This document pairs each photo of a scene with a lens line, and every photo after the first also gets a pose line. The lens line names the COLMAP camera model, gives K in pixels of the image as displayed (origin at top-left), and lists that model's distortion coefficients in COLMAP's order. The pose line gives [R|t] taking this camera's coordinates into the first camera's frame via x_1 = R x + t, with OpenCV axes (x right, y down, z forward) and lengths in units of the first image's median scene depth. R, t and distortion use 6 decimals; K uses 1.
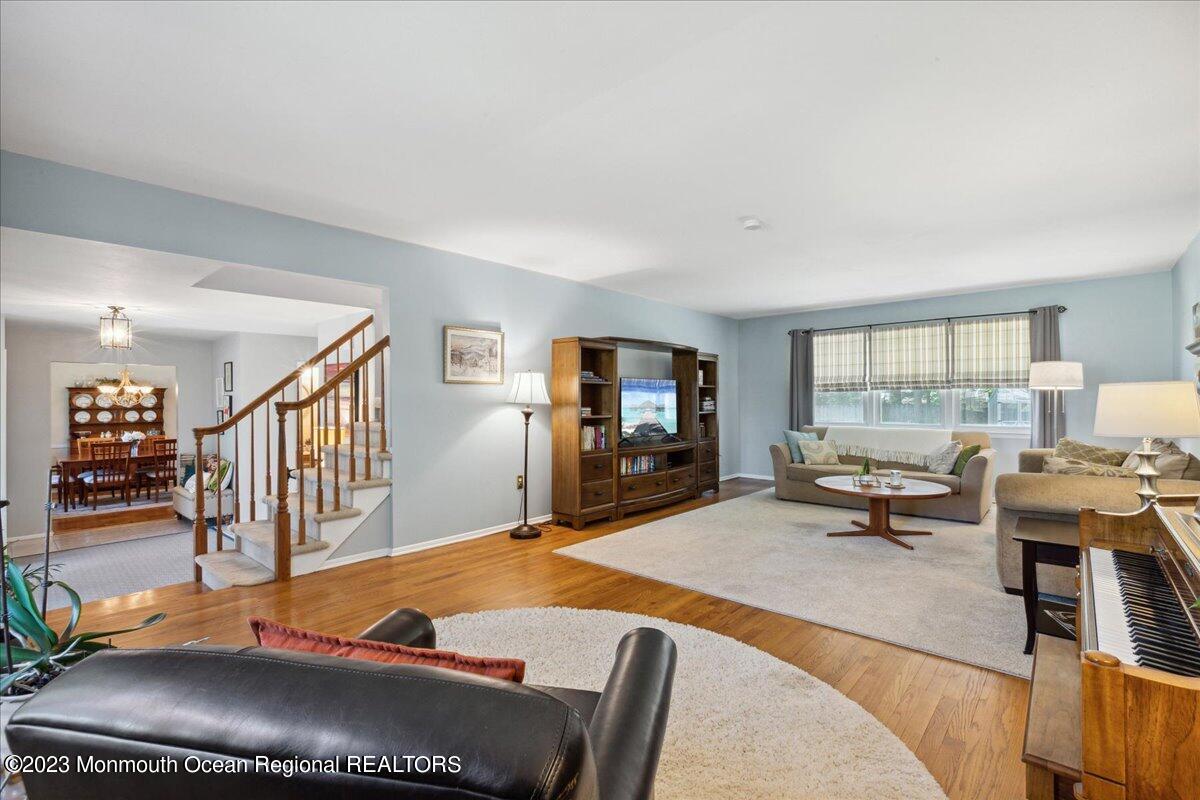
lens RADIAL K [[537.7, 0, 600.8], [0, 537.7, 404.4], [0, 0, 1]] dist [-0.003435, -0.000110]
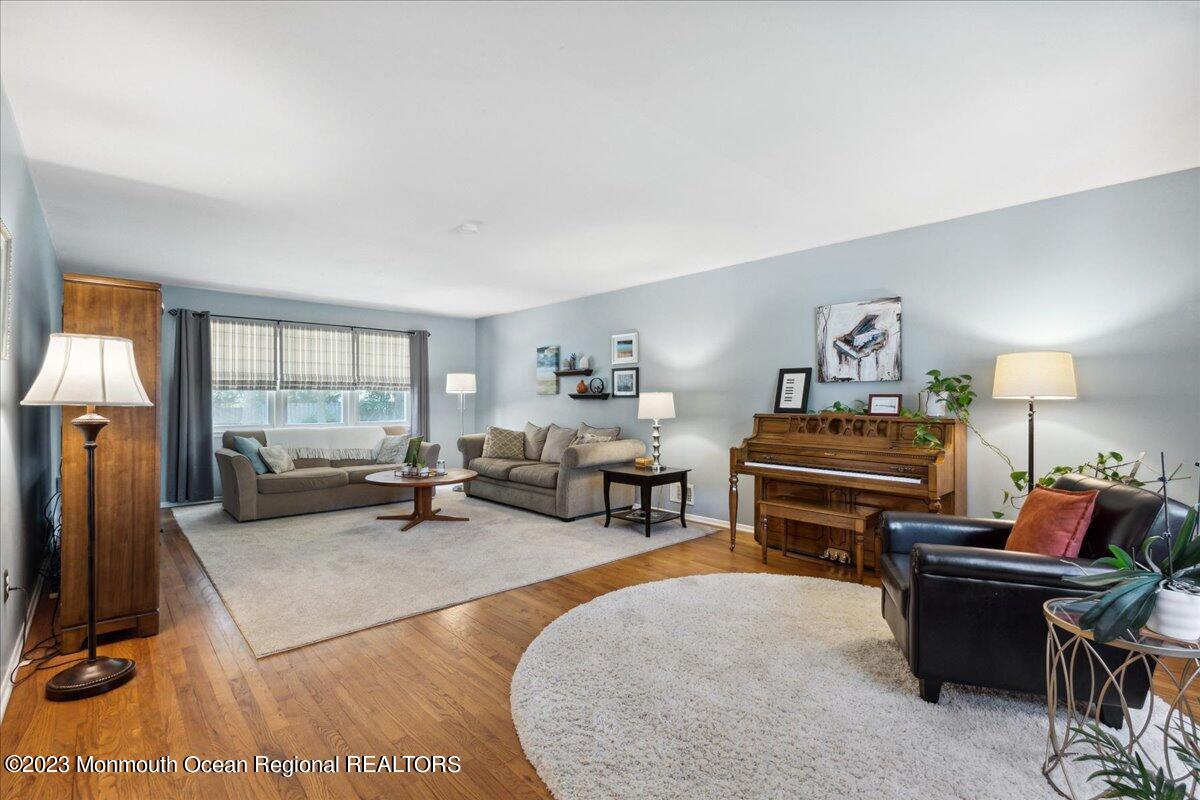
lens RADIAL K [[537.7, 0, 600.8], [0, 537.7, 404.4], [0, 0, 1]] dist [-0.003435, -0.000110]
pose [[0.106932, -0.004081, 0.994258, -0.434689], [0.004909, 0.999982, 0.003576, -0.000829], [-0.994254, 0.004499, 0.106950, 0.391571]]
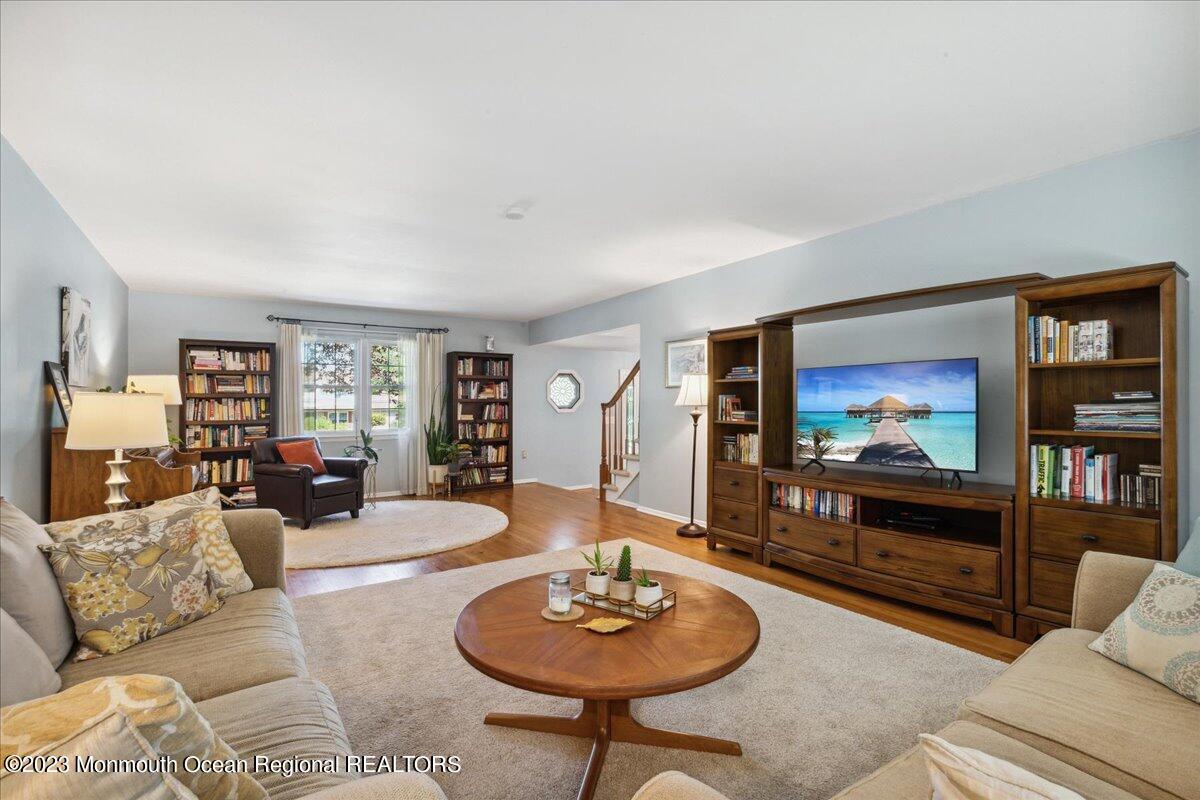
lens RADIAL K [[537.7, 0, 600.8], [0, 537.7, 404.4], [0, 0, 1]] dist [-0.003435, -0.000110]
pose [[-0.235036, 0.007823, -0.971955, 0.689345], [0.001644, 0.999969, 0.007651, -0.008831], [0.971985, 0.000201, -0.235042, 0.828952]]
